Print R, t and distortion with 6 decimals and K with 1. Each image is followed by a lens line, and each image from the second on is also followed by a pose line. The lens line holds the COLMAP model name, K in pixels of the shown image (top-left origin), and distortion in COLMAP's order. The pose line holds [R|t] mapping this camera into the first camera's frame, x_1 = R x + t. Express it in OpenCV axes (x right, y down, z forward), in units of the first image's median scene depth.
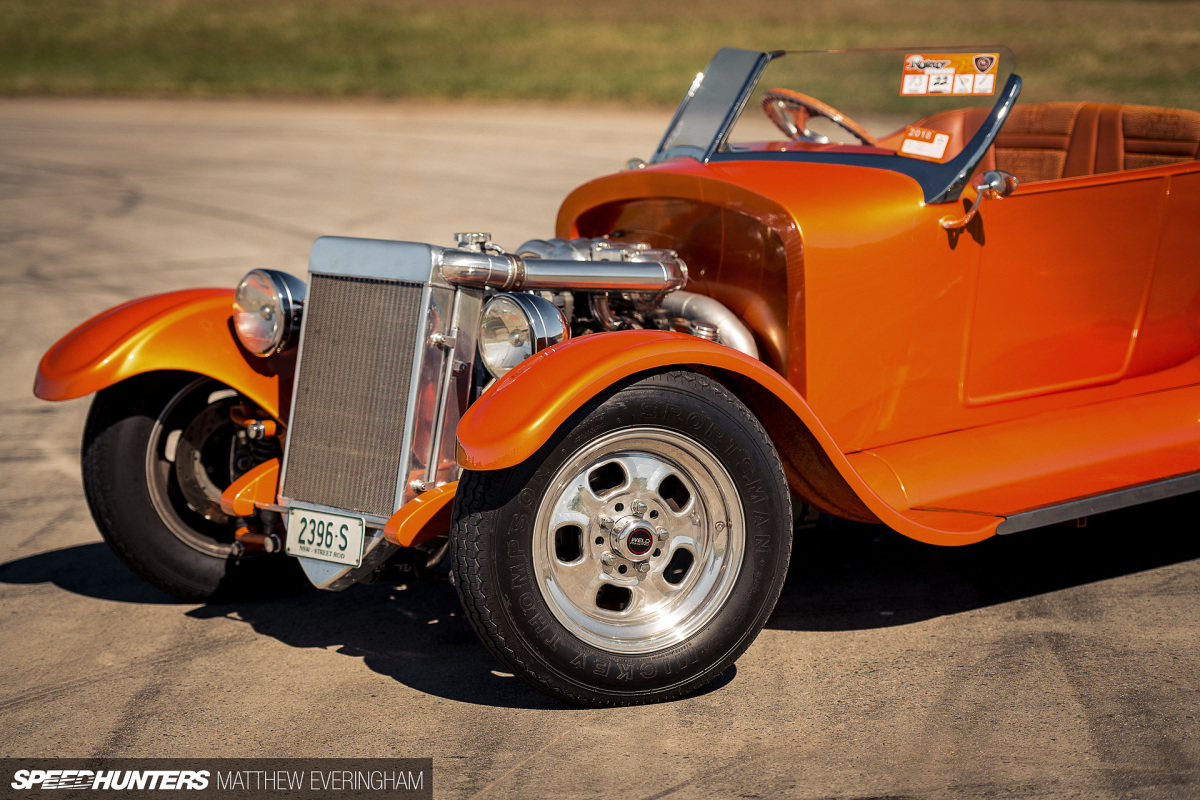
lens RADIAL K [[3601.6, 0, 600.0], [0, 3601.6, 400.0], [0, 0, 1]] dist [0.028094, 0.305309]
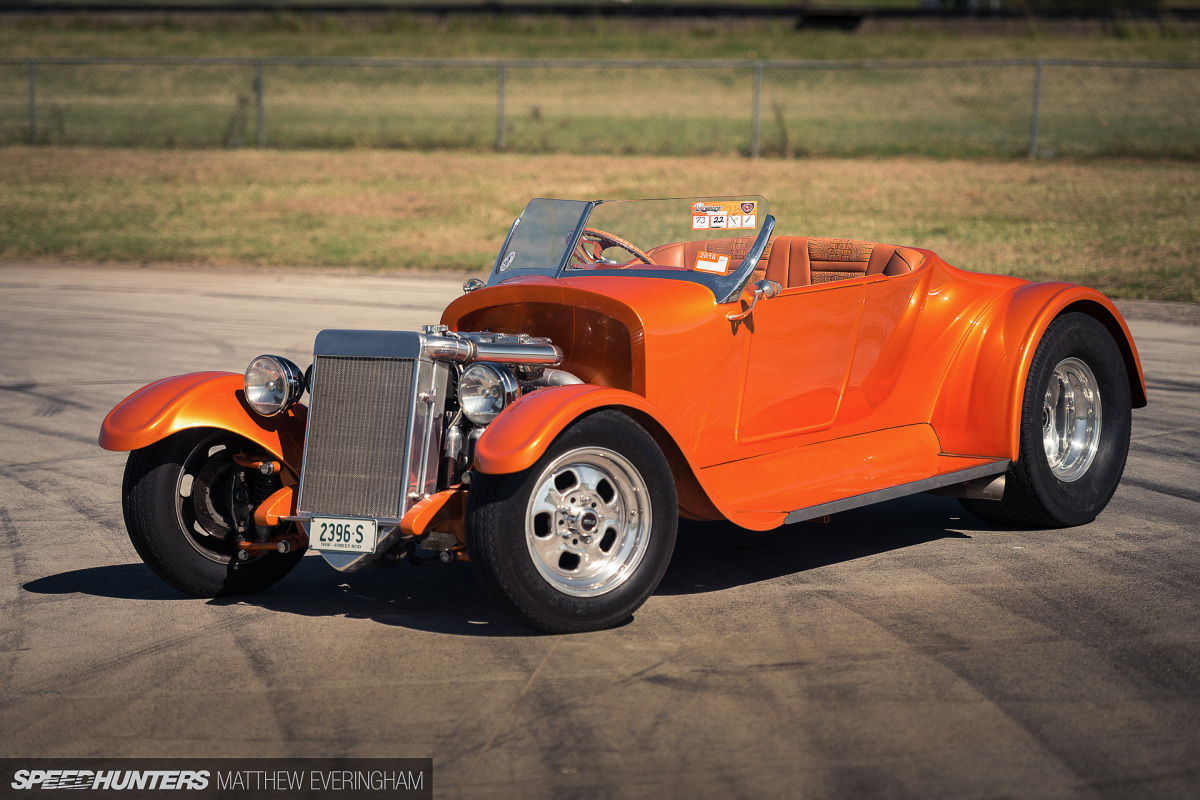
lens RADIAL K [[4116.7, 0, 600.0], [0, 4116.7, 400.0], [0, 0, 1]] dist [-0.083719, -1.135206]
pose [[0.976943, -0.018179, 0.212723, -0.331770], [0.028935, 0.998449, -0.047563, 0.066516], [-0.211529, 0.052622, 0.975954, -0.654200]]
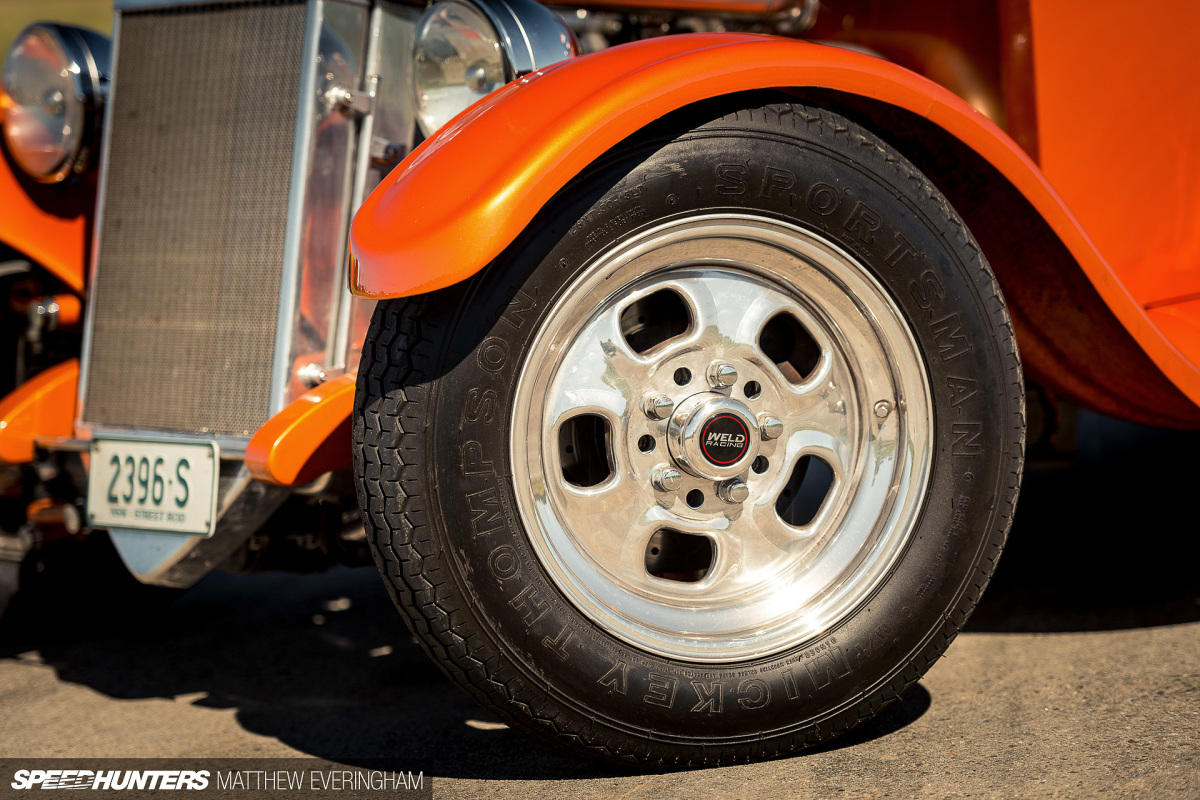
lens RADIAL K [[4307.8, 0, 600.0], [0, 4307.8, 400.0], [0, 0, 1]] dist [-0.053021, -2.392319]
pose [[0.997952, -0.043387, -0.047002, 0.021029], [0.041759, 0.998512, -0.035075, 0.051148], [0.048453, 0.033040, 0.998279, 0.369375]]
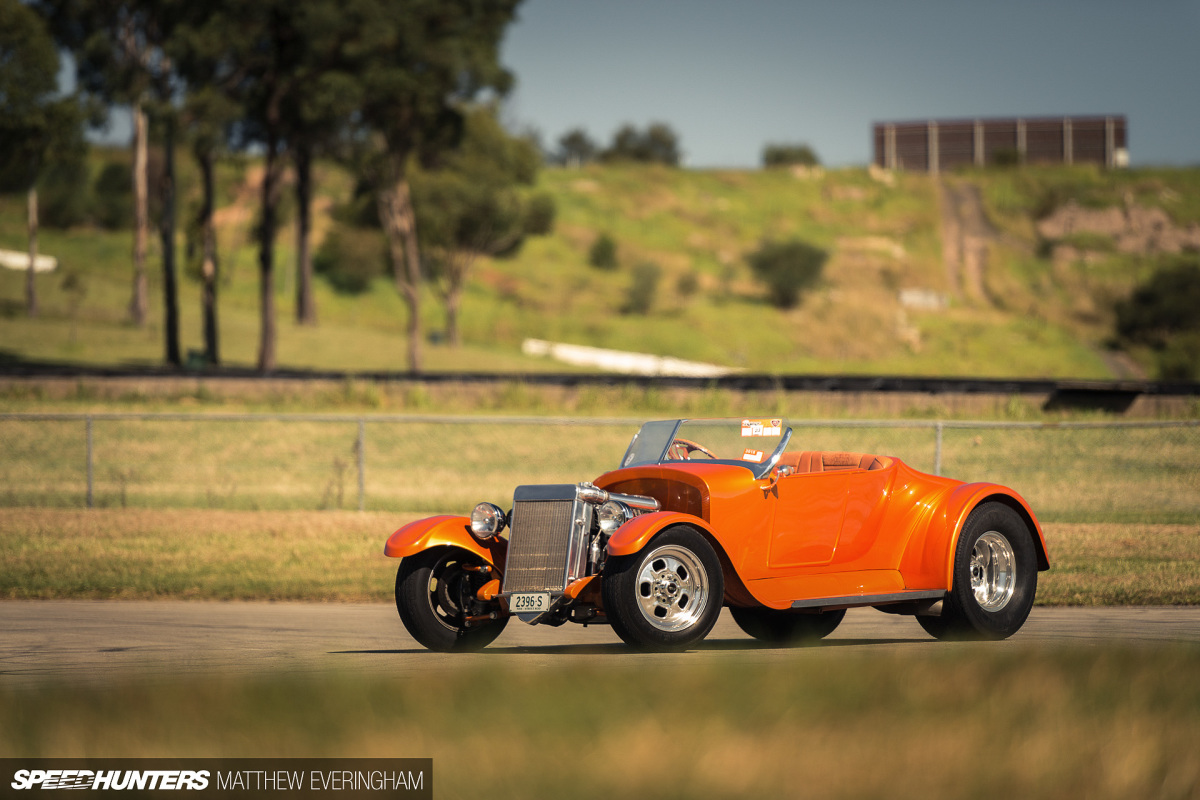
lens RADIAL K [[8369.4, 0, 600.0], [0, 8369.4, 400.0], [0, 0, 1]] dist [0.346297, 17.231262]
pose [[0.983325, 0.012017, 0.181462, -1.095892], [0.015338, 0.988779, -0.148597, 0.771029], [-0.181212, 0.148902, 0.972106, -4.722138]]
